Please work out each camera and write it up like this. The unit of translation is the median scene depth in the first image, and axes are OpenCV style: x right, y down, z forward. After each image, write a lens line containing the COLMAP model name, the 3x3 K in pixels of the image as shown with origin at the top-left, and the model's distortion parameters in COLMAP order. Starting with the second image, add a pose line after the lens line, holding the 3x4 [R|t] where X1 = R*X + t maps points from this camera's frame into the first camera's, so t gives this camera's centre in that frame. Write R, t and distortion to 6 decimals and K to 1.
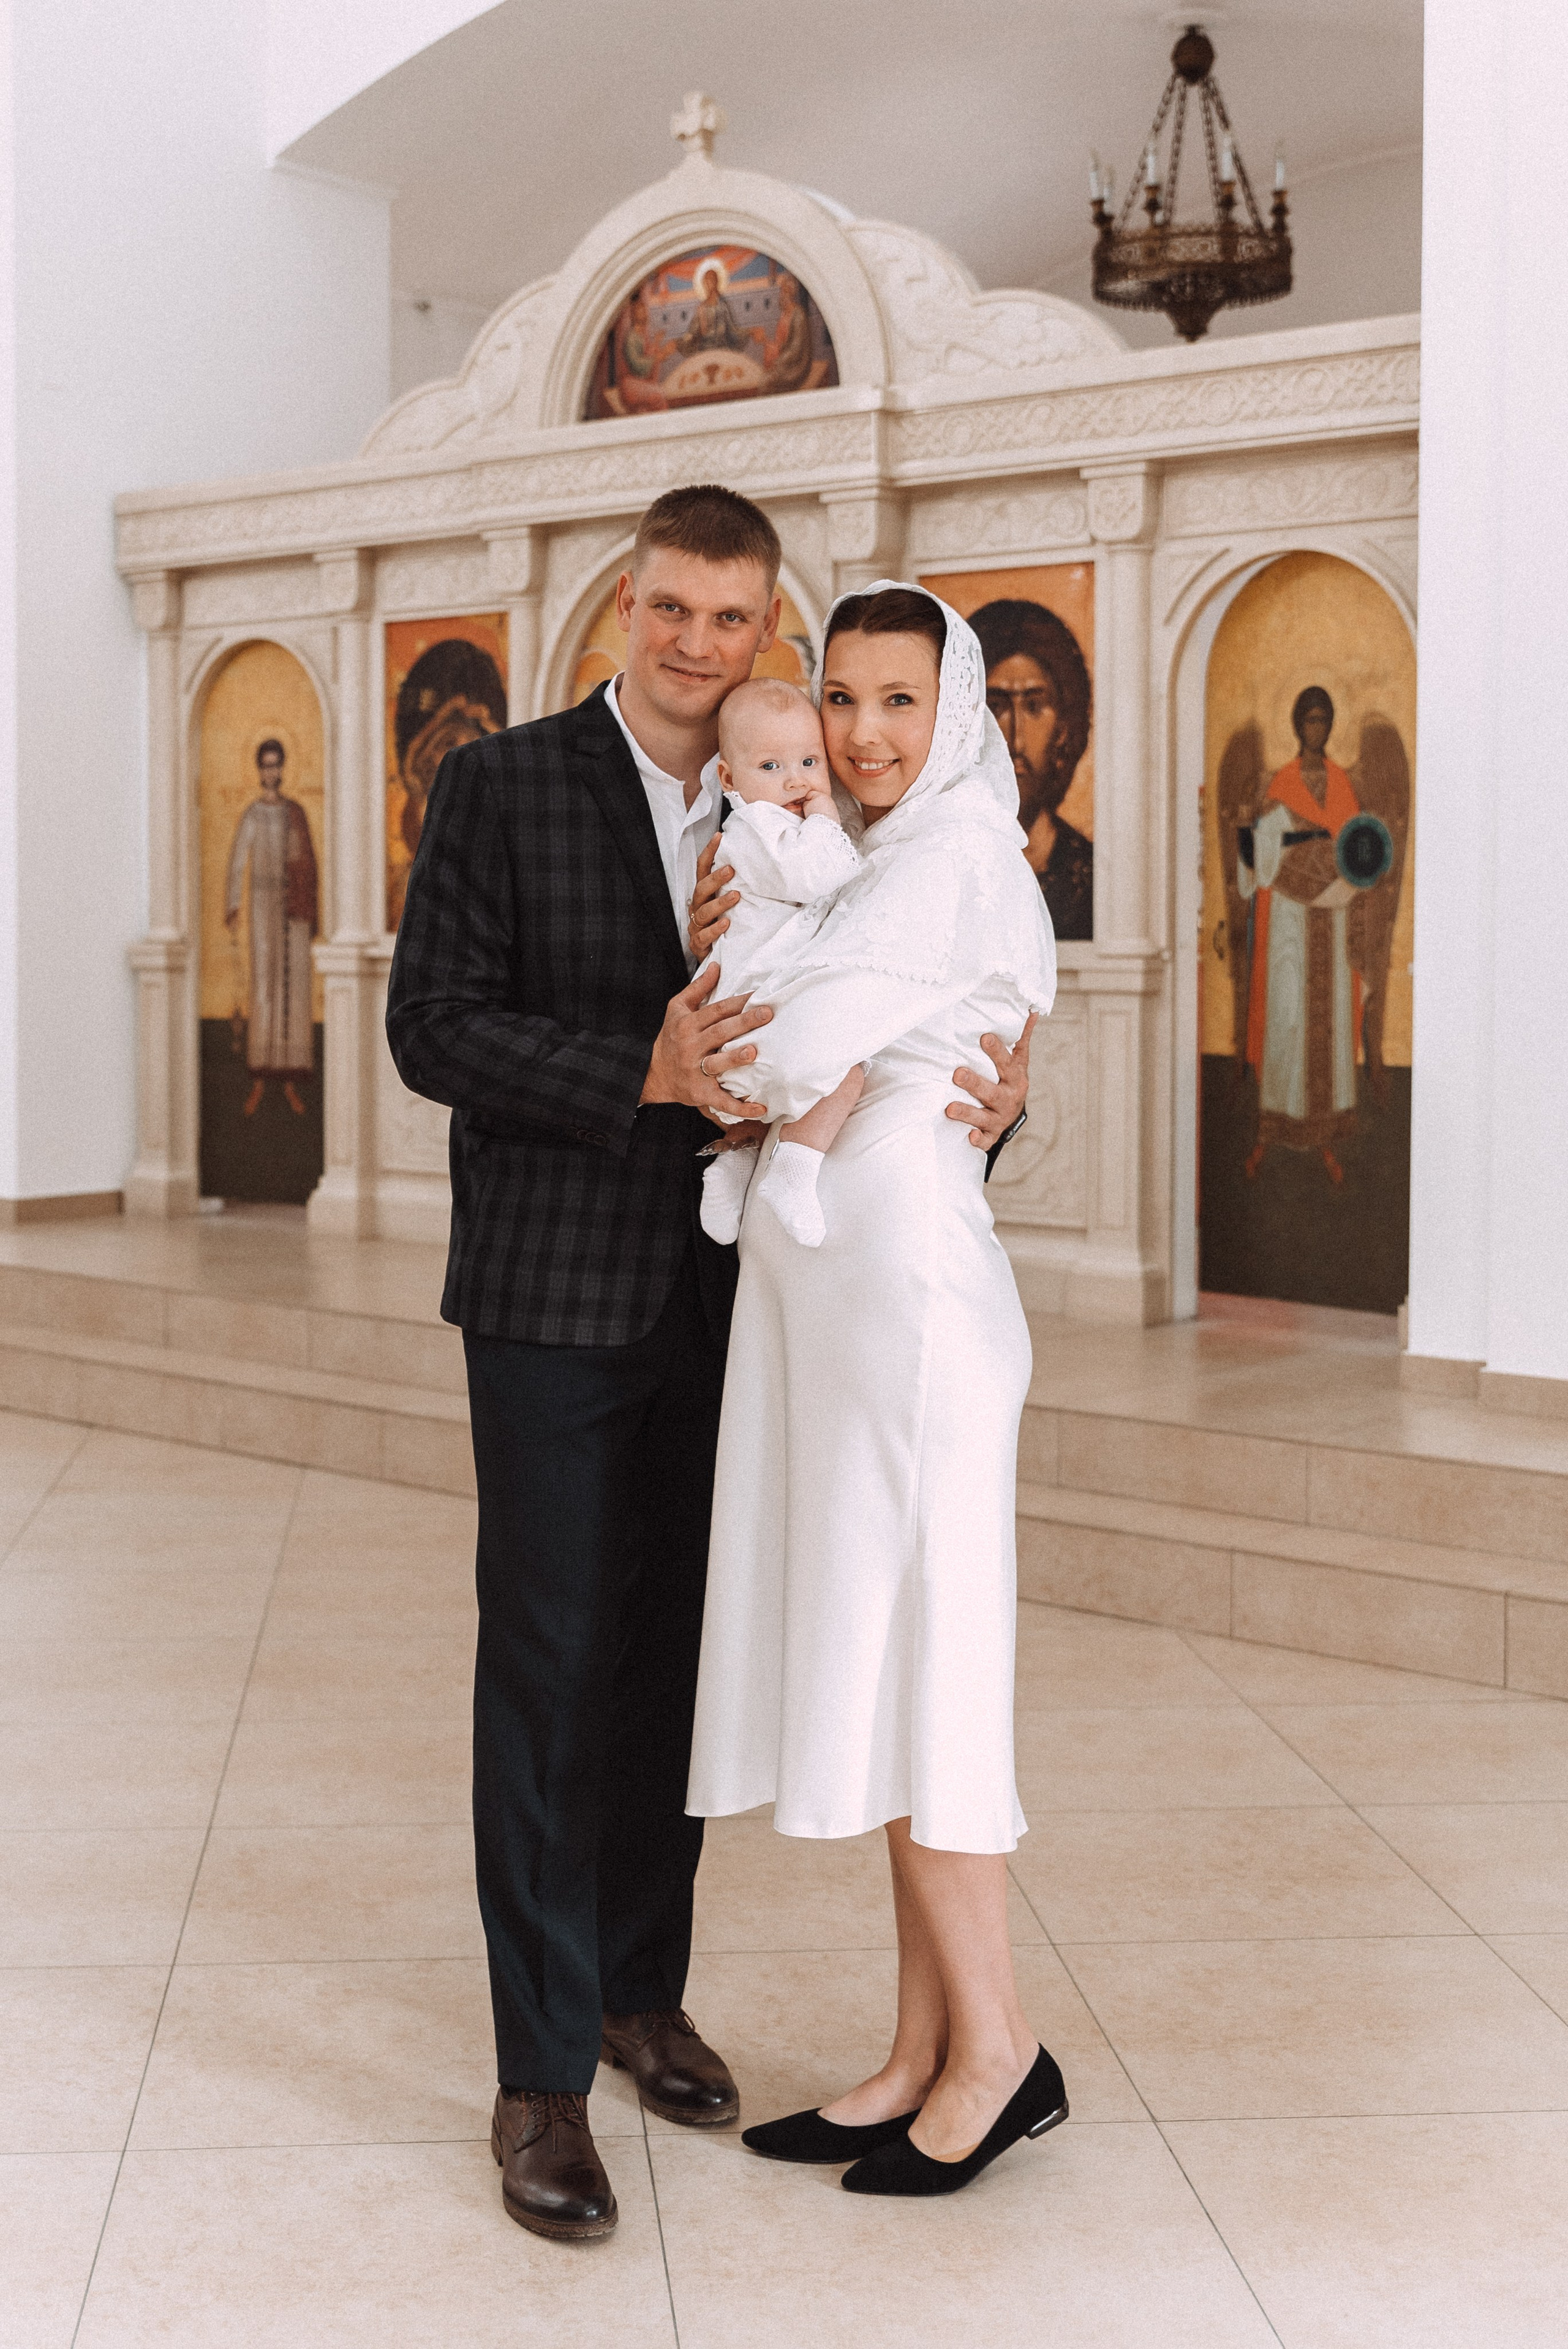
lens RADIAL K [[3046.1, 0, 701.2], [0, 3046.1, 997.7], [0, 0, 1]] dist [0.005188, -0.026272]
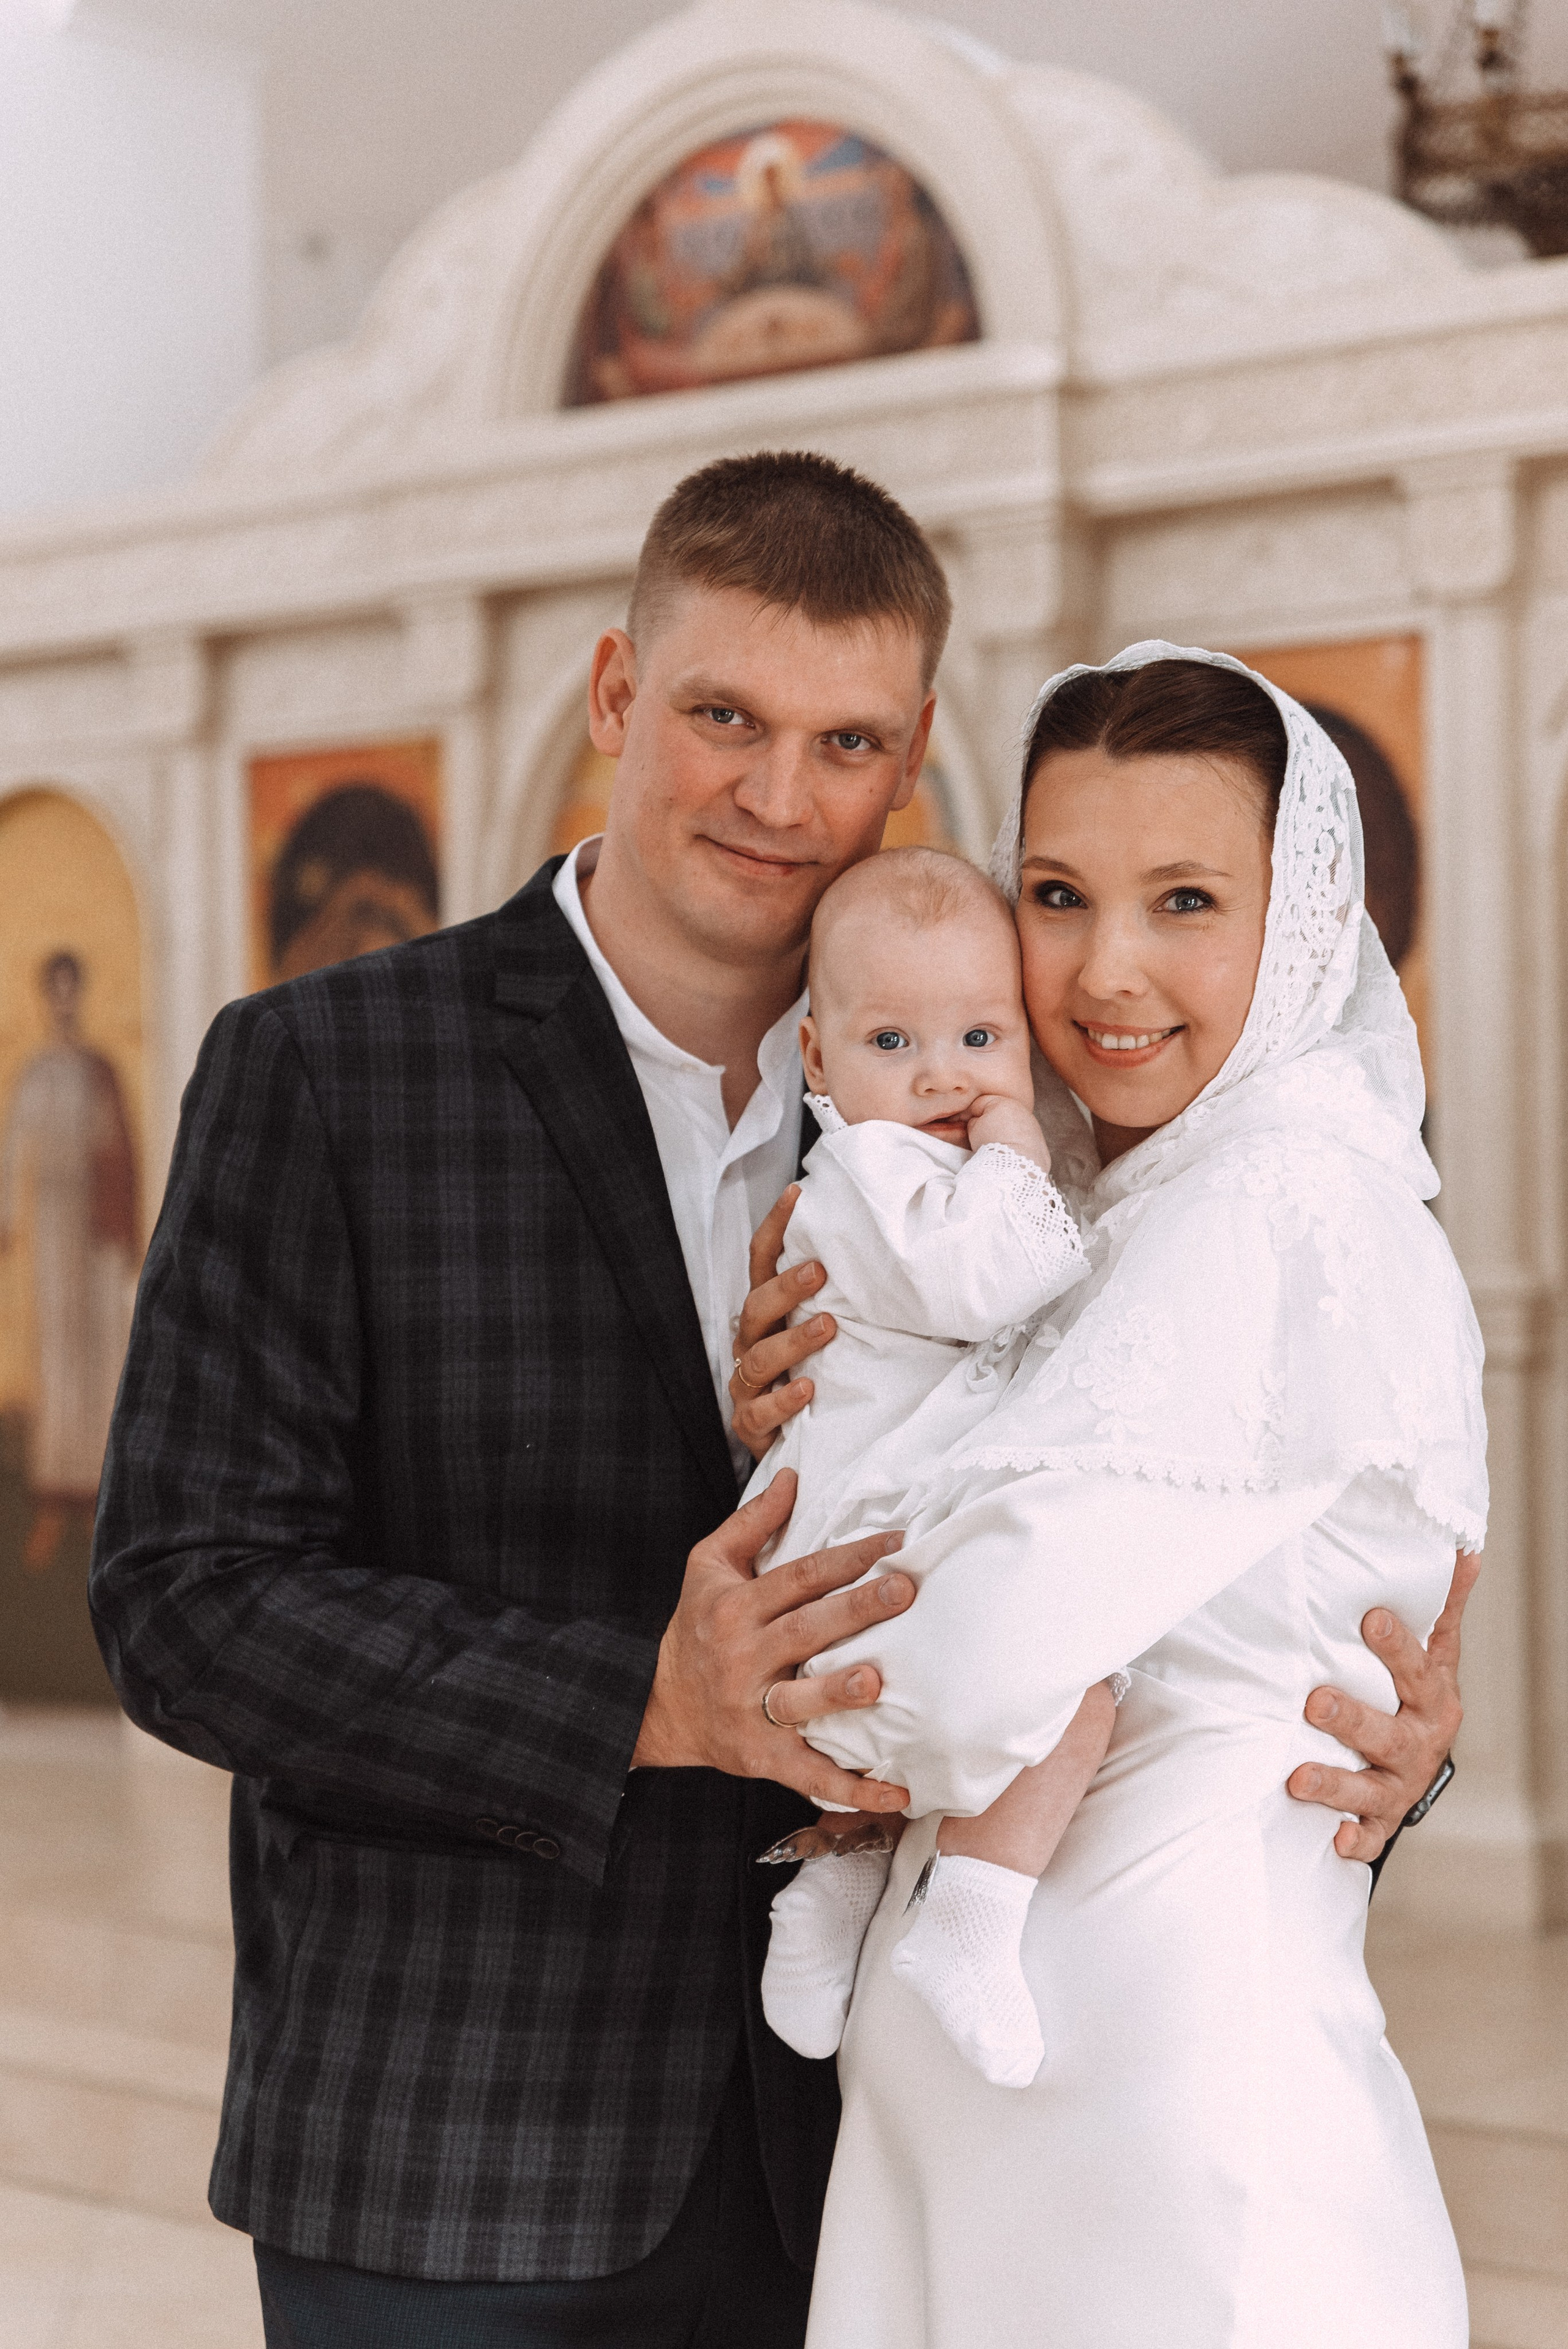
lens RADIAL K [[4476.0, 0, 778.4], [0, 4476.0, 1205.2], [0, 0, 1]] dist [0.386371, -3.727122]
pose [[0.999897, -0.014335, 0.000905, 0.003116], [0.014352, 0.999652, -0.022127, -0.034477], [-0.000588, 0.022138, 0.999755, 0.303158]]
